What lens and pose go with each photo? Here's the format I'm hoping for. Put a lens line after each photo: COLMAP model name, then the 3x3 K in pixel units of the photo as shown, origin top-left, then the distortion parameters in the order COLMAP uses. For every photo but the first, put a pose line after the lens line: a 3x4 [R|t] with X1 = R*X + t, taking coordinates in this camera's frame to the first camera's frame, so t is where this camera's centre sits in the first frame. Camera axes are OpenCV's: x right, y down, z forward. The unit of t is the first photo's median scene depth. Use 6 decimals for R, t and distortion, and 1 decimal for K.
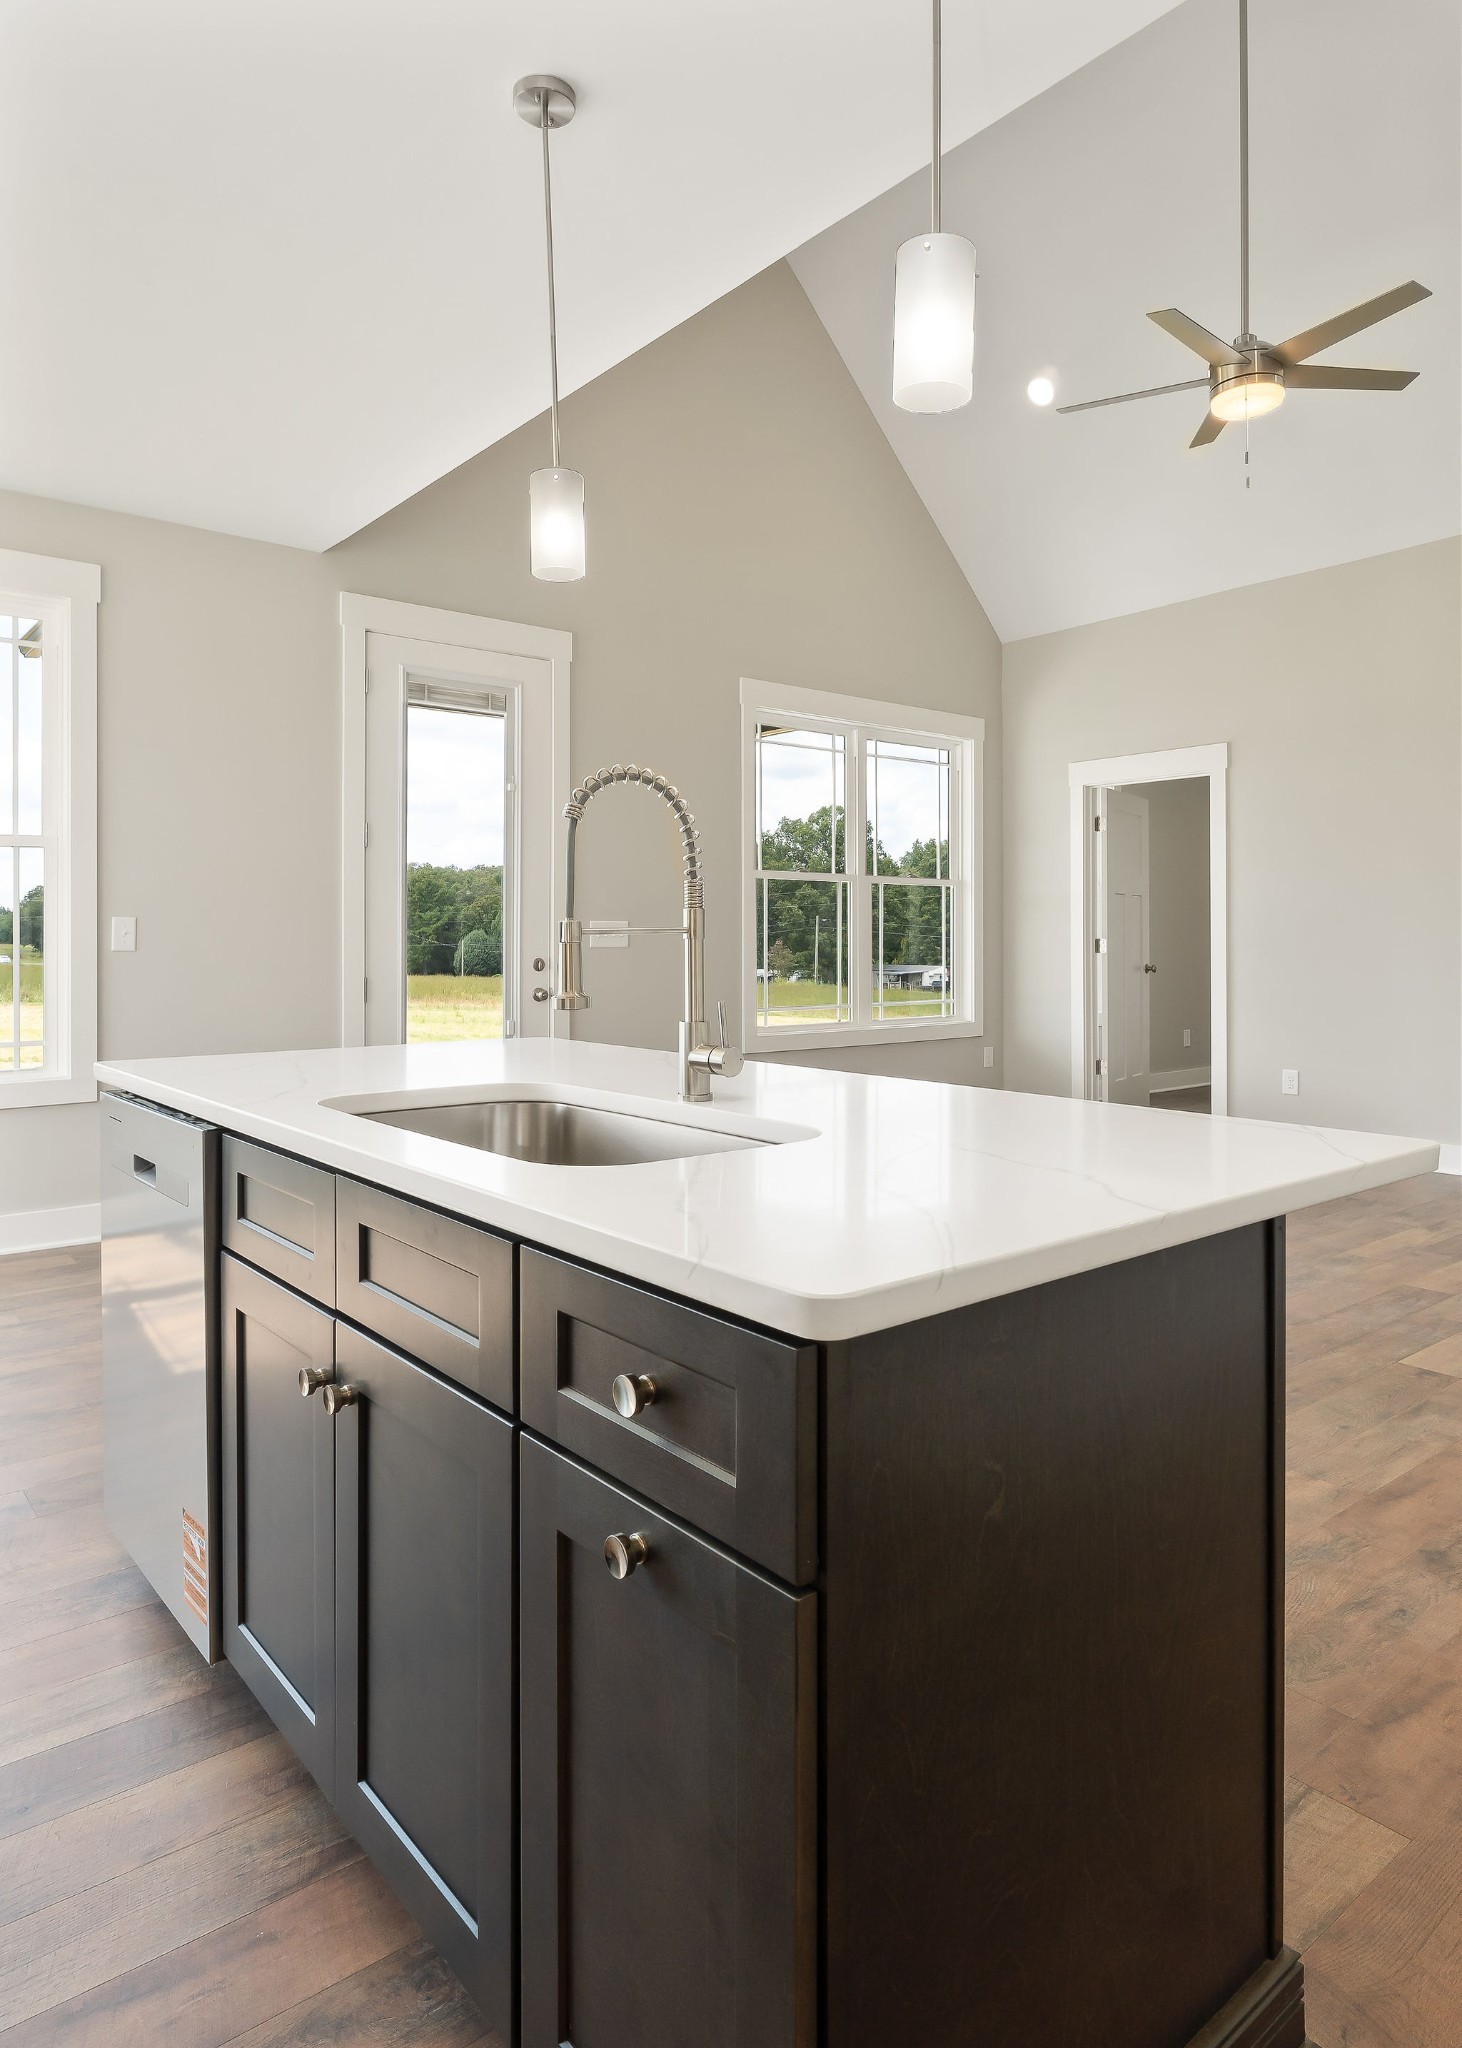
lens RADIAL K [[1249.8, 0, 727.9], [0, 1249.8, 926.3], [0, 0, 1]] dist [-0.003992, -0.001234]
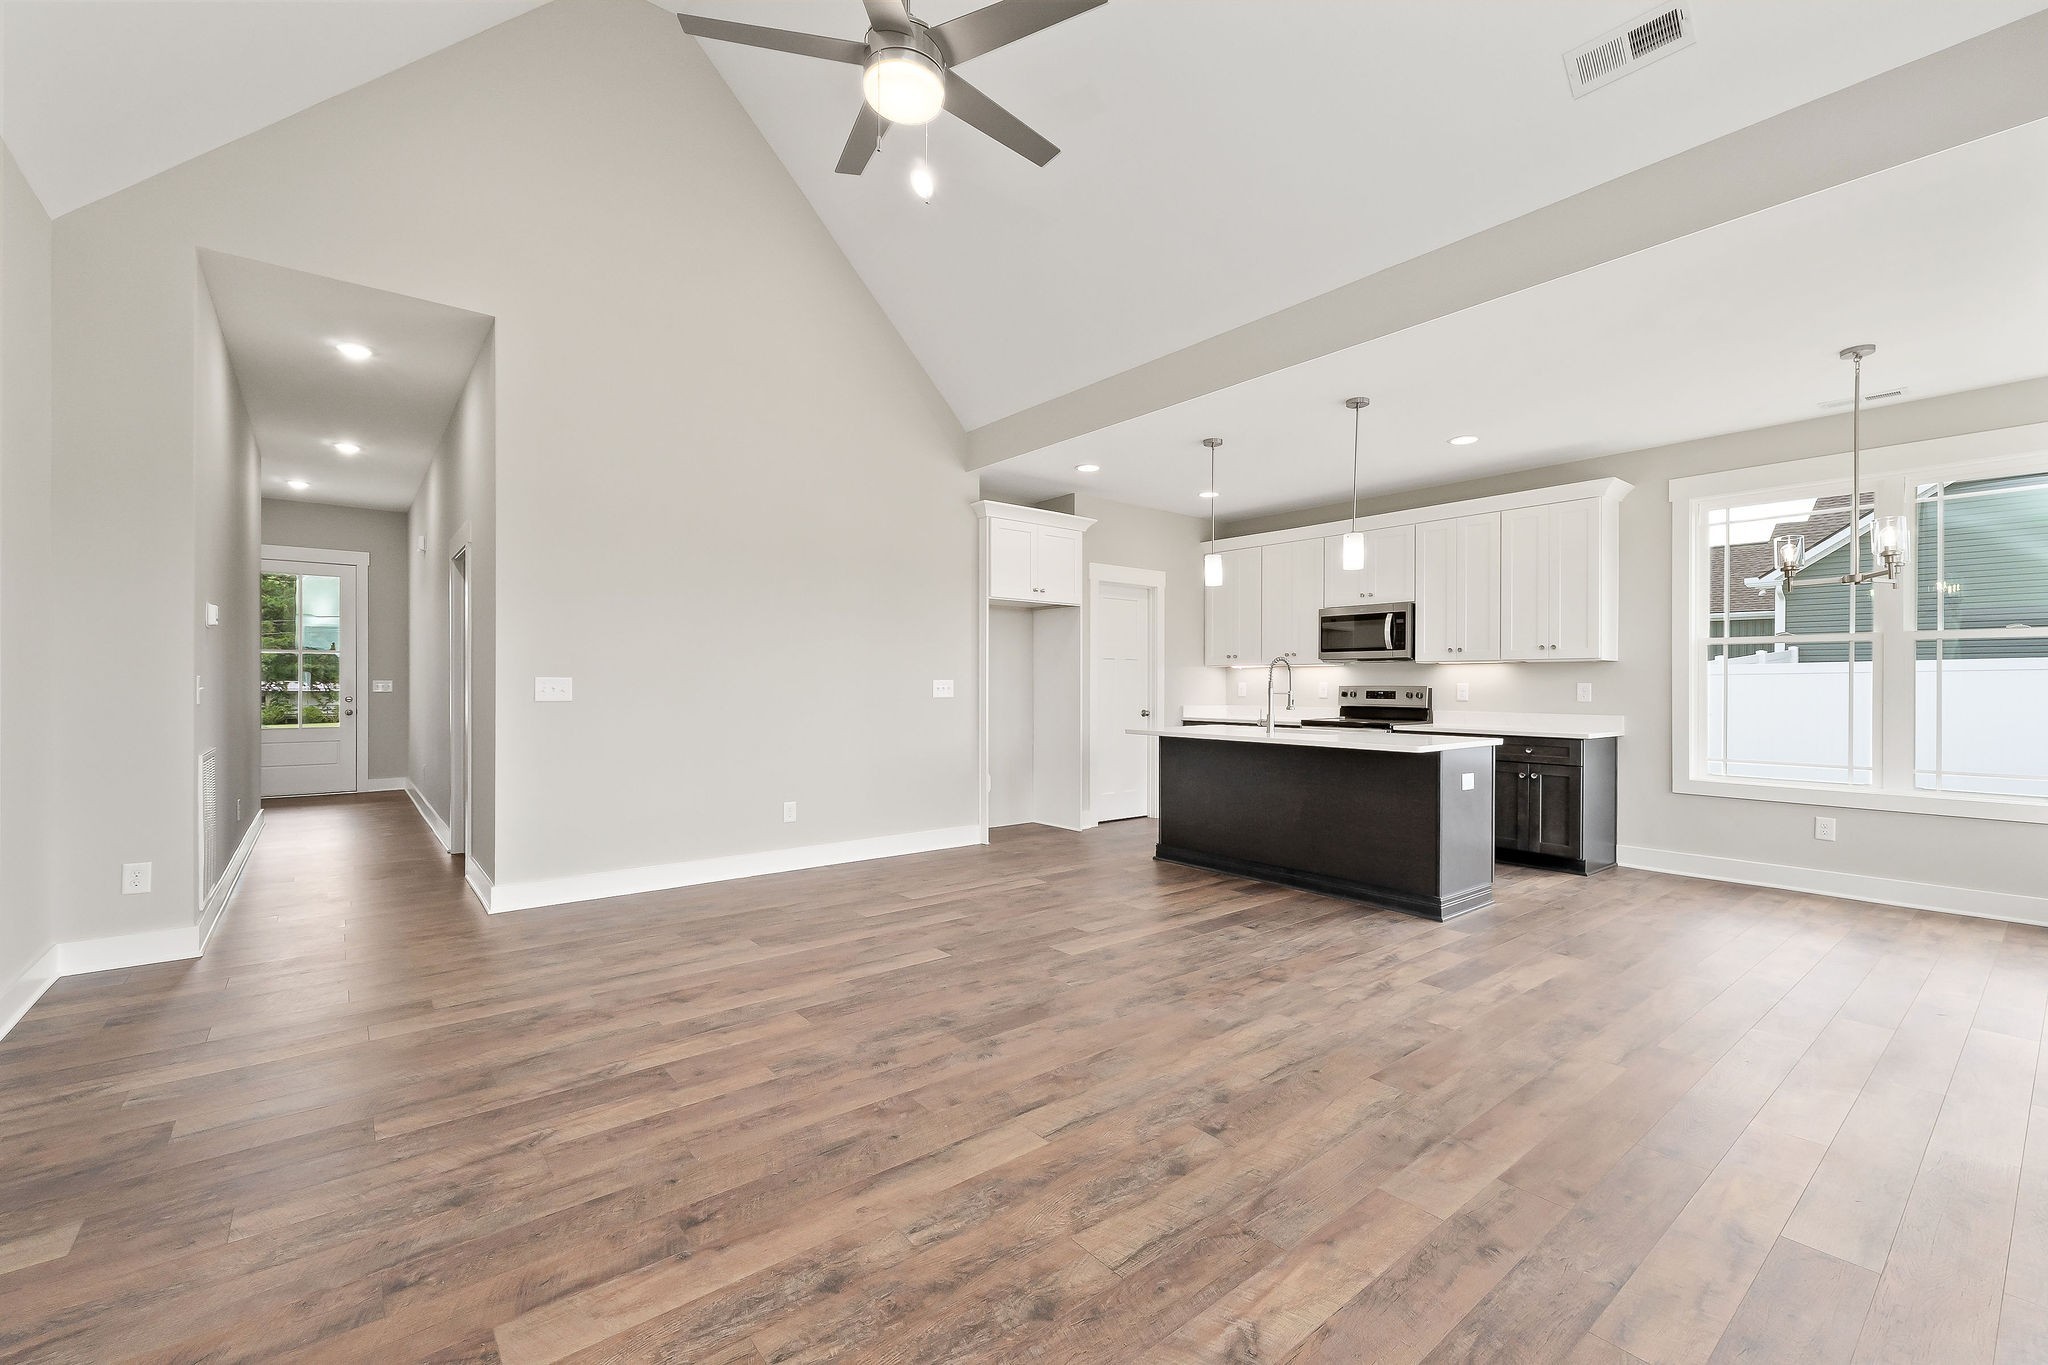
lens RADIAL K [[854.1, 0, 1024.0], [0, 854.1, 682.5], [0, 0, 1]] dist [0.000699, 0.000208]
pose [[-0.999982, -0.003605, 0.004728, 0.252414], [-0.003651, 0.999946, -0.009707, 0.000190], [-0.004693, -0.009725, -0.999942, 1.230432]]
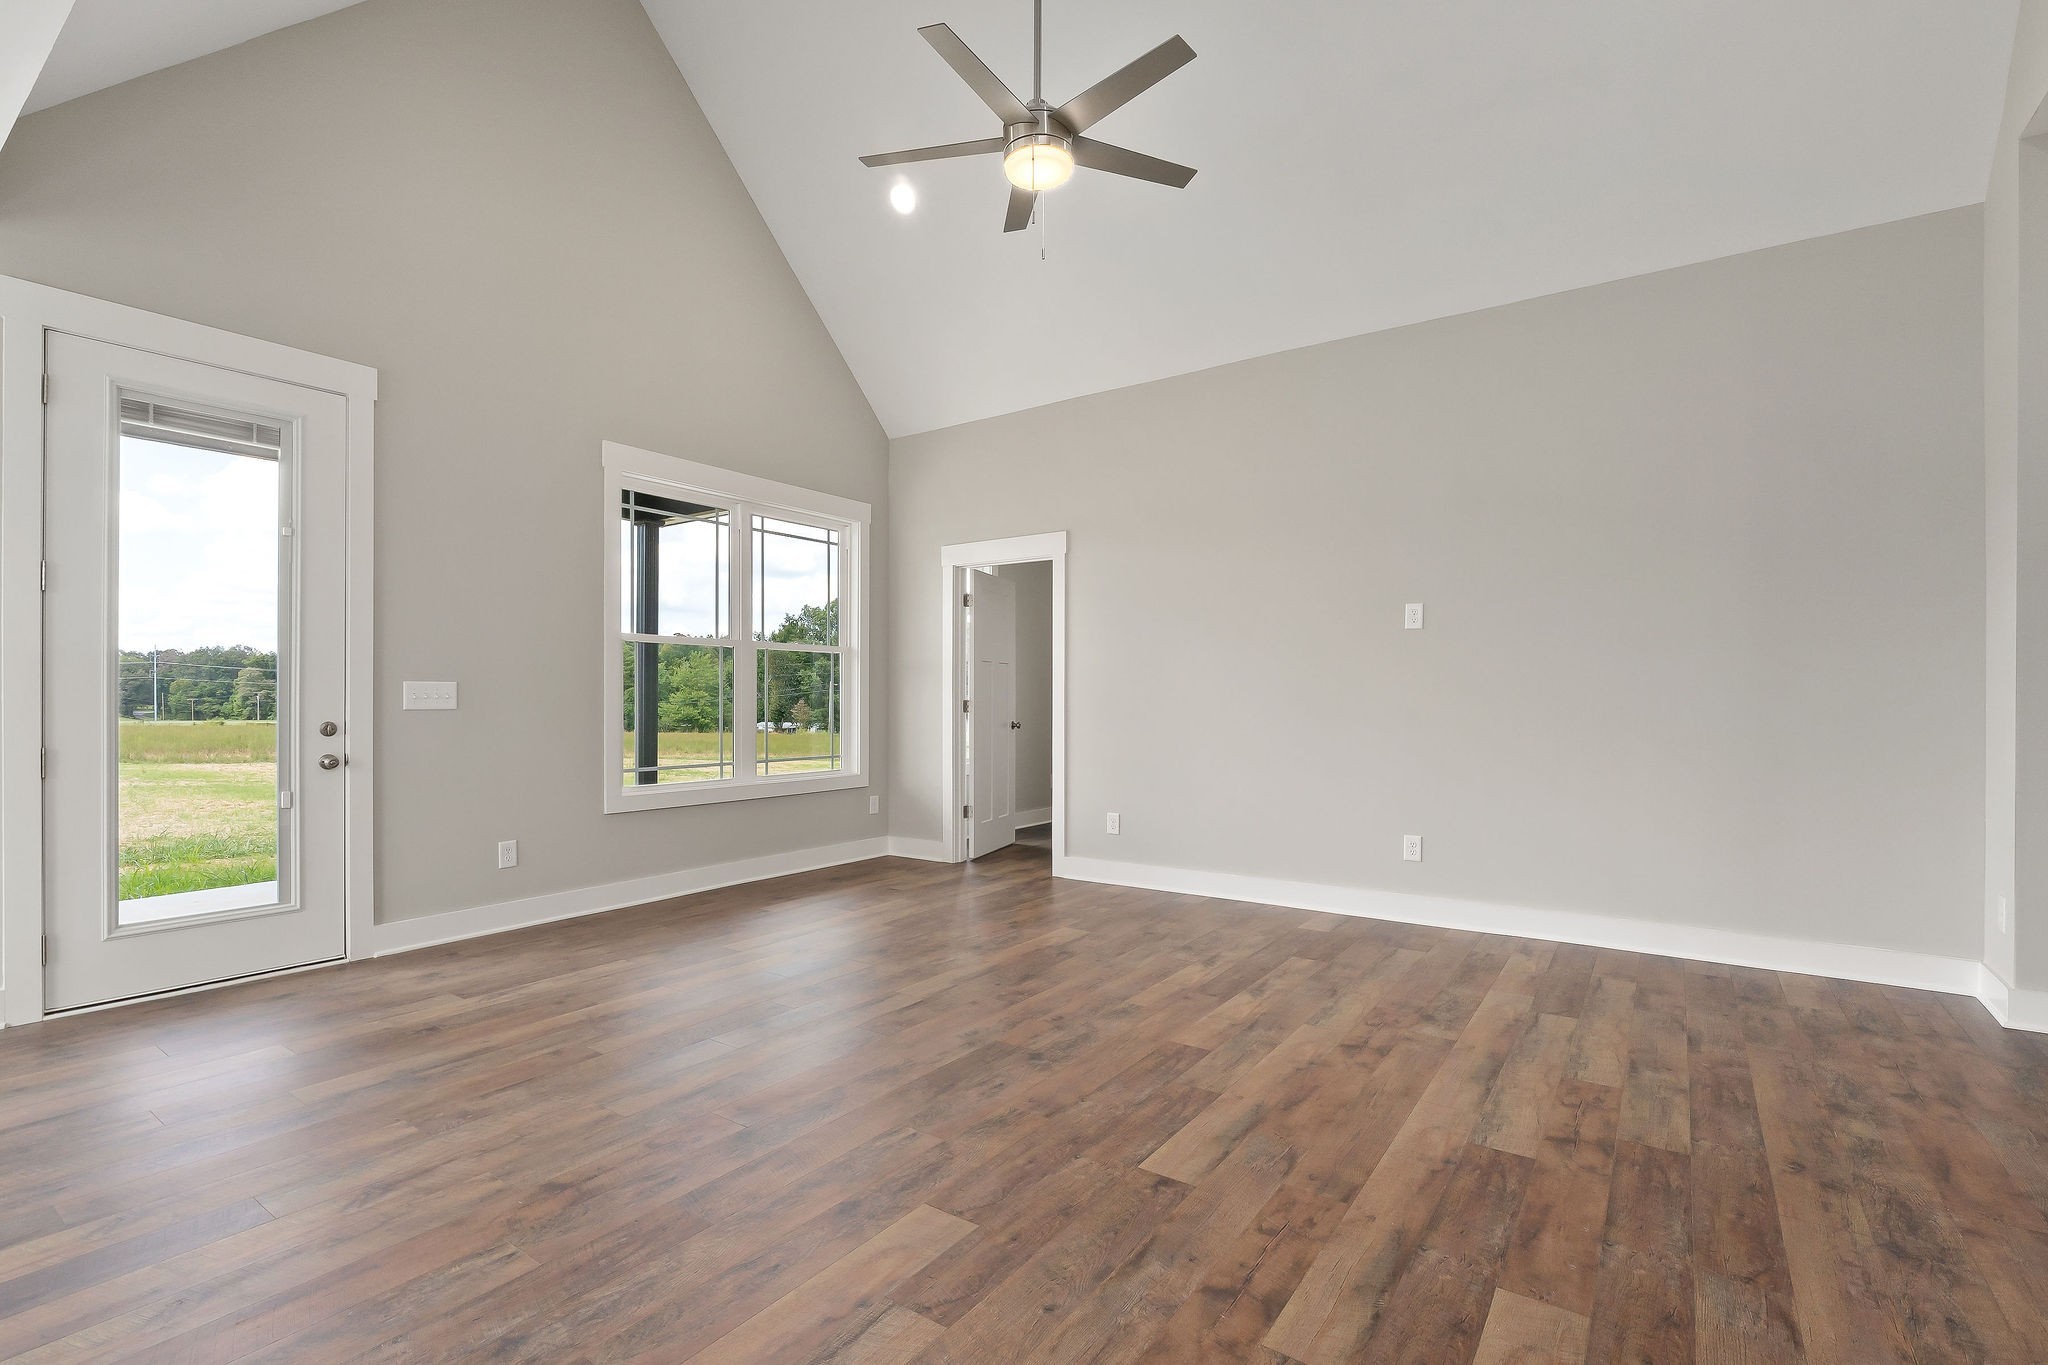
lens RADIAL K [[925.5, 0, 1036.3], [0, 925.5, 702.6], [0, 0, 1]] dist [-0.014641, 0.000209]
pose [[0.960108, -0.000392, 0.279629, 0.159612], [-0.003506, 0.999904, 0.013439, 0.000730], [-0.279608, -0.013884, 0.960014, 0.218153]]
